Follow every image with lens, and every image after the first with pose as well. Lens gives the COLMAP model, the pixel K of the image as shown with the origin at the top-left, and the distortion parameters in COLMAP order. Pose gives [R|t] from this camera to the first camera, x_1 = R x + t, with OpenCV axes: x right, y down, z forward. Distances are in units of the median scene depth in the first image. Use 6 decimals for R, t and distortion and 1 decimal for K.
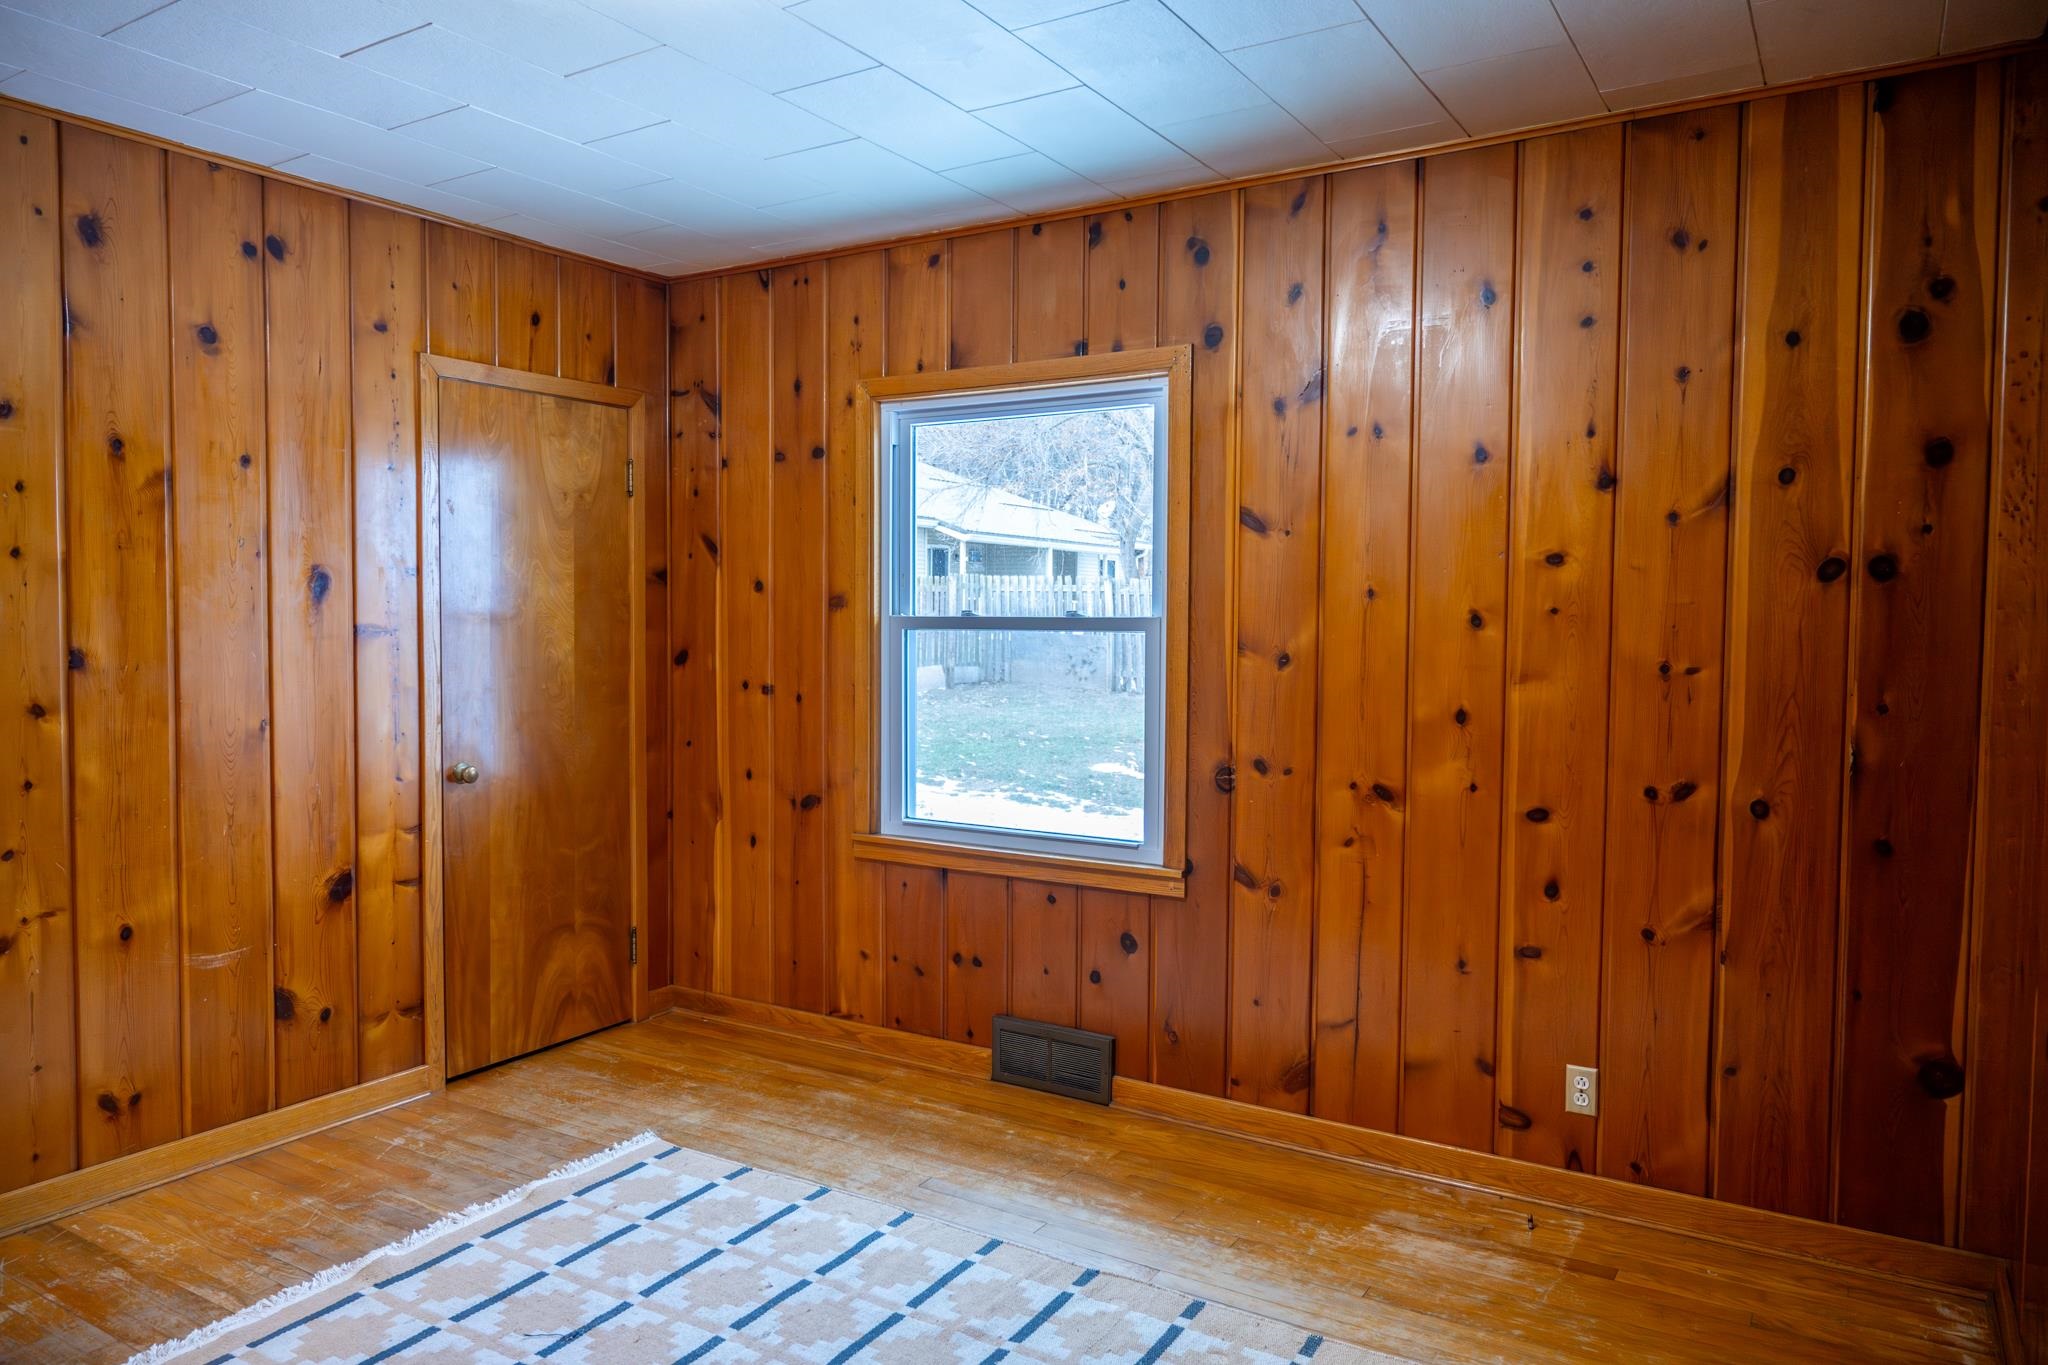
lens RADIAL K [[1407.7, 0, 1058.9], [0, 1407.7, 685.7], [0, 0, 1]] dist [-0.007964, 0.002841]
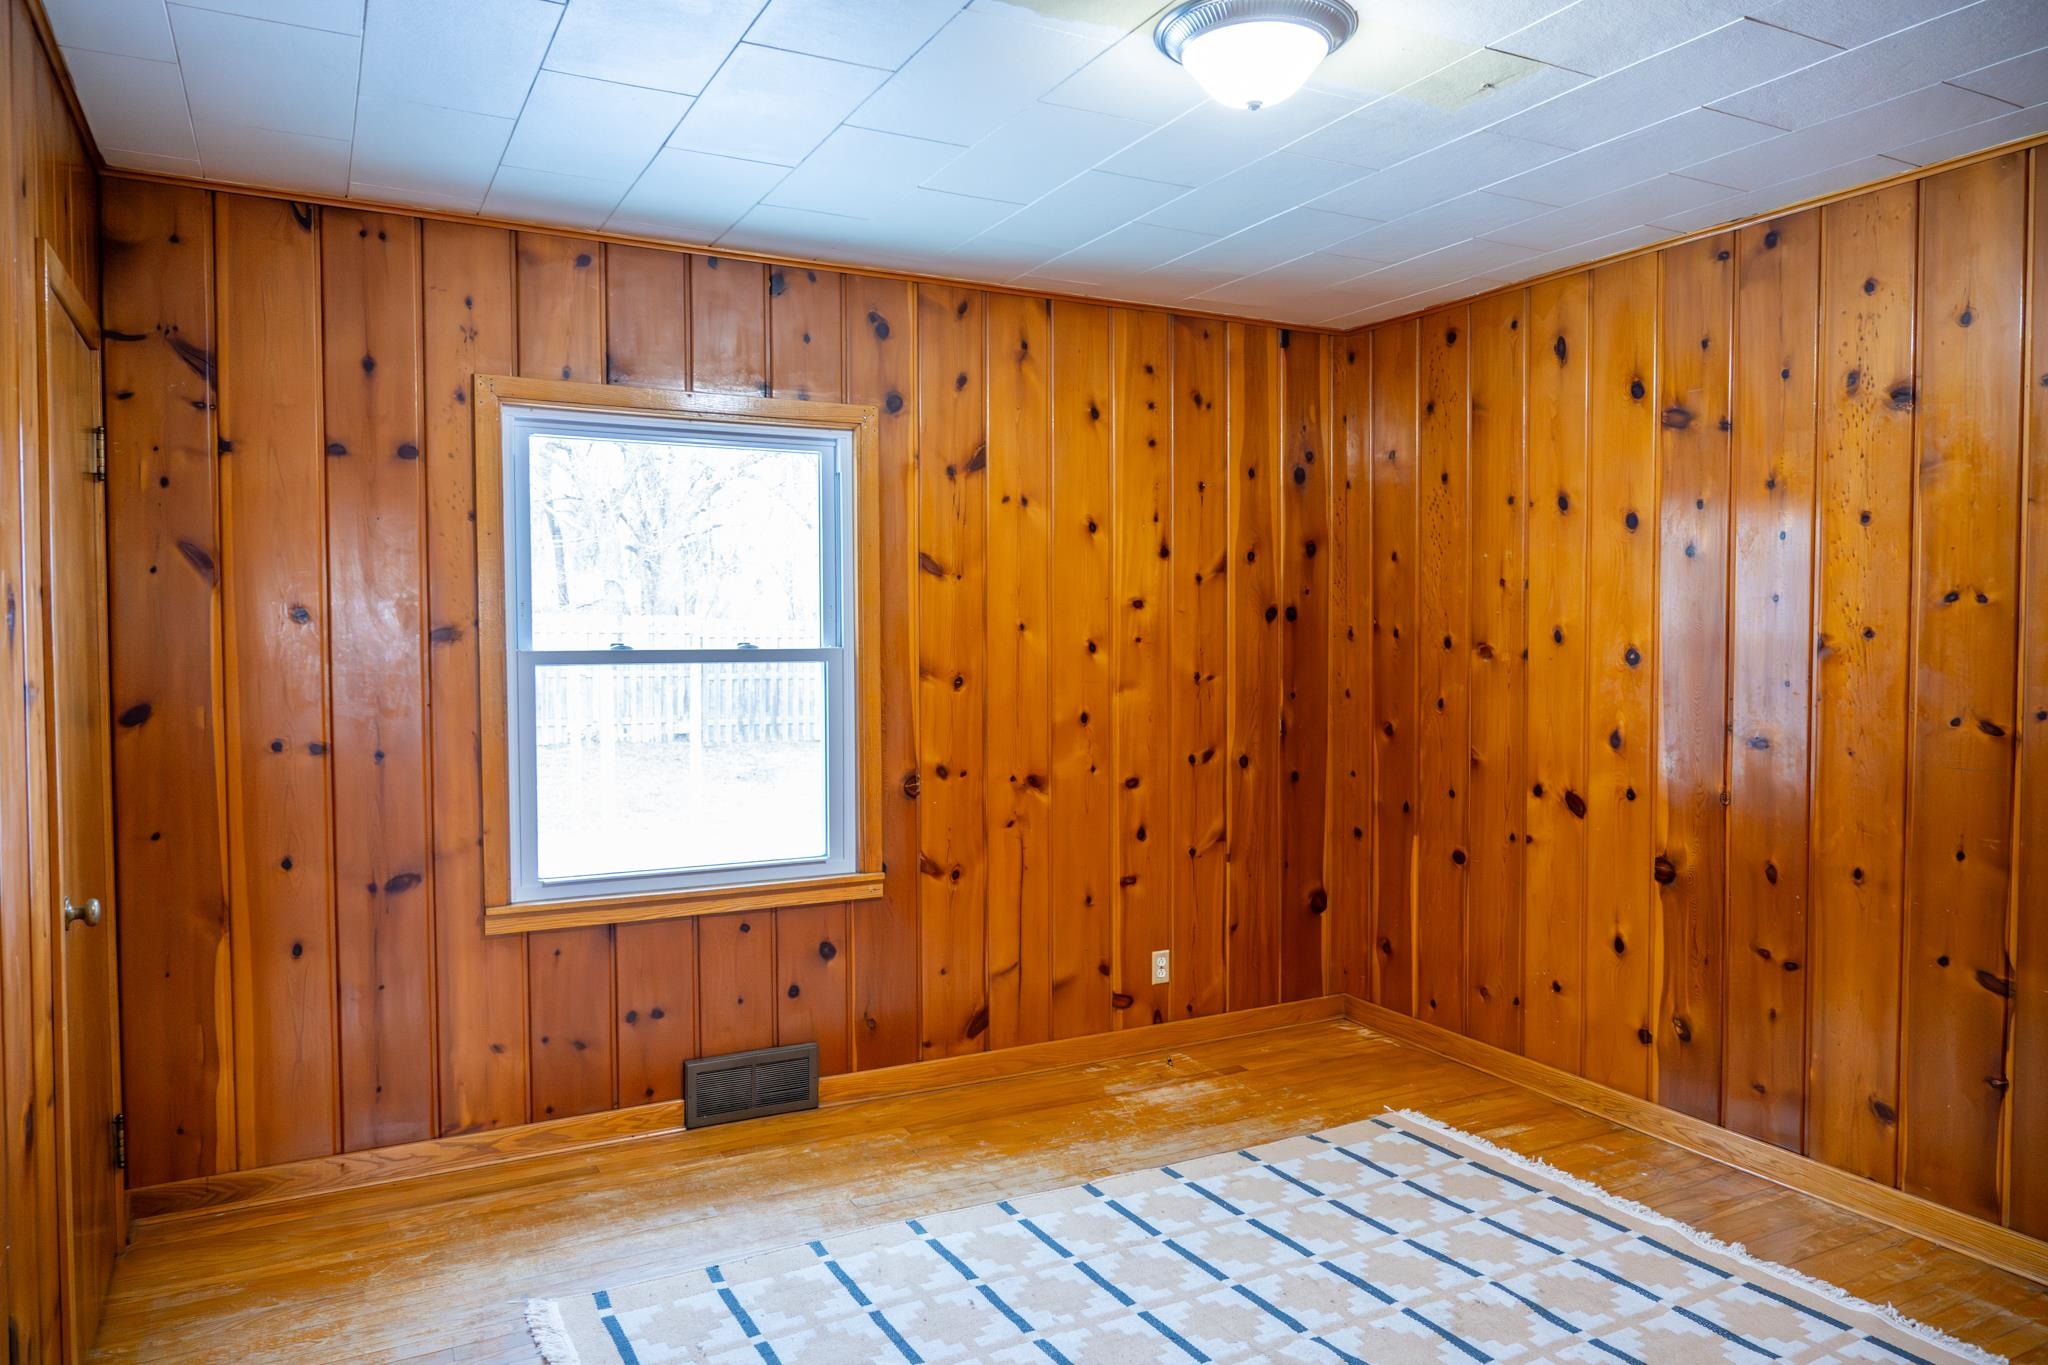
lens RADIAL K [[1368.0, 0, 1060.4], [0, 1368.0, 684.2], [0, 0, 1]] dist [-0.010186, 0.004841]
pose [[0.485841, -0.038221, 0.873211, -0.821017], [0.048173, 0.998696, 0.016911, -0.031855], [-0.872719, 0.033849, 0.487049, 0.349883]]
